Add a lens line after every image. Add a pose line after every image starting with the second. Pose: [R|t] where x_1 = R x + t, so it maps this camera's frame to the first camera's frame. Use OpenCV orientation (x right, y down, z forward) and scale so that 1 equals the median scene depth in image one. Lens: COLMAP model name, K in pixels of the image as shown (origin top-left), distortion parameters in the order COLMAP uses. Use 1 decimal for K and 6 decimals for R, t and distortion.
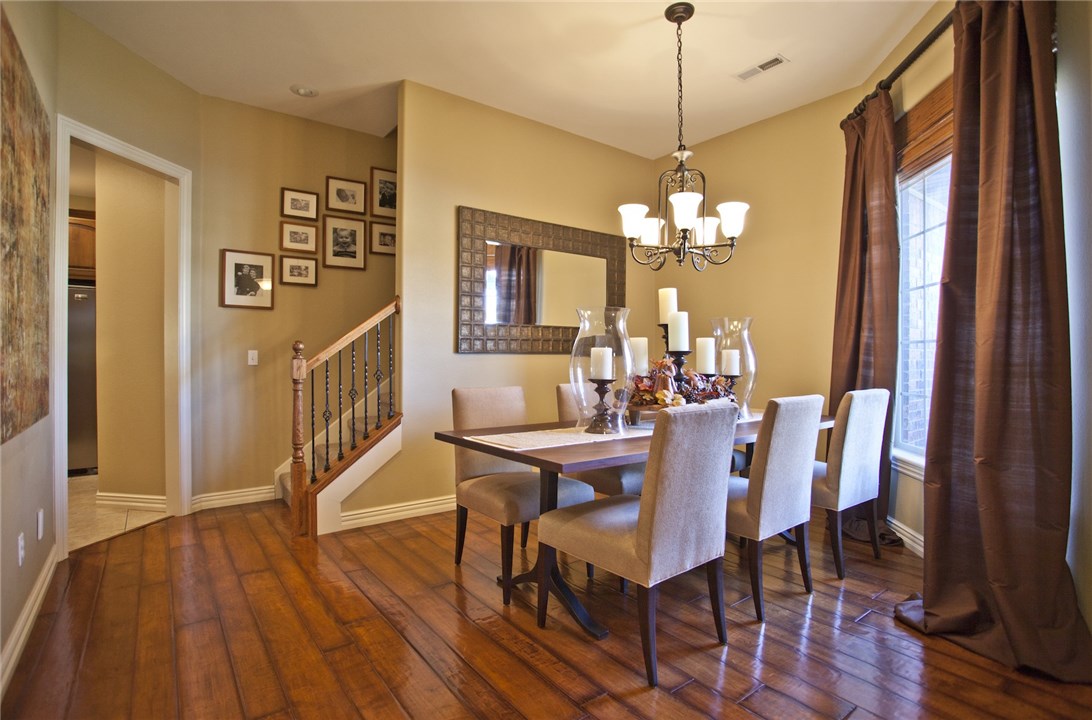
lens RADIAL K [[536.1, 0, 545.6], [0, 536.1, 358.9], [0, 0, 1]] dist [-0.040477, 0.010529]
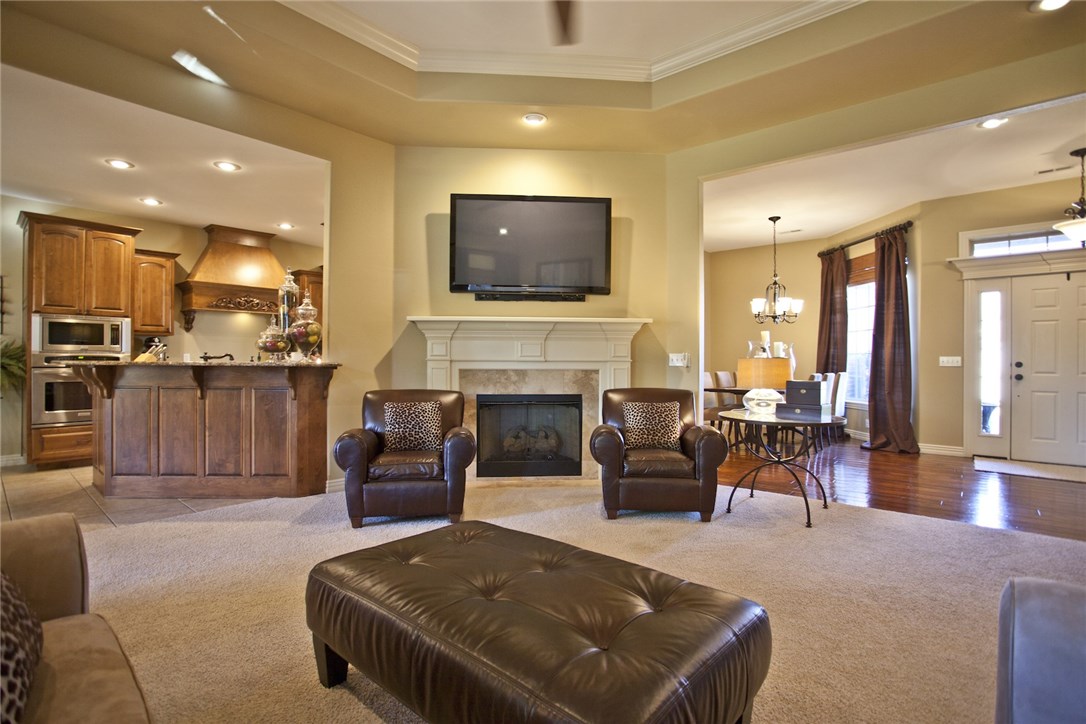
lens RADIAL K [[533.1, 0, 543.7], [0, 533.1, 360.0], [0, 0, 1]] dist [-0.040477, 0.010529]
pose [[0.980360, 0.002611, 0.197201, -1.655857], [-0.001143, 0.999971, -0.007561, 0.022121], [-0.197215, 0.007187, 0.980334, -1.540977]]
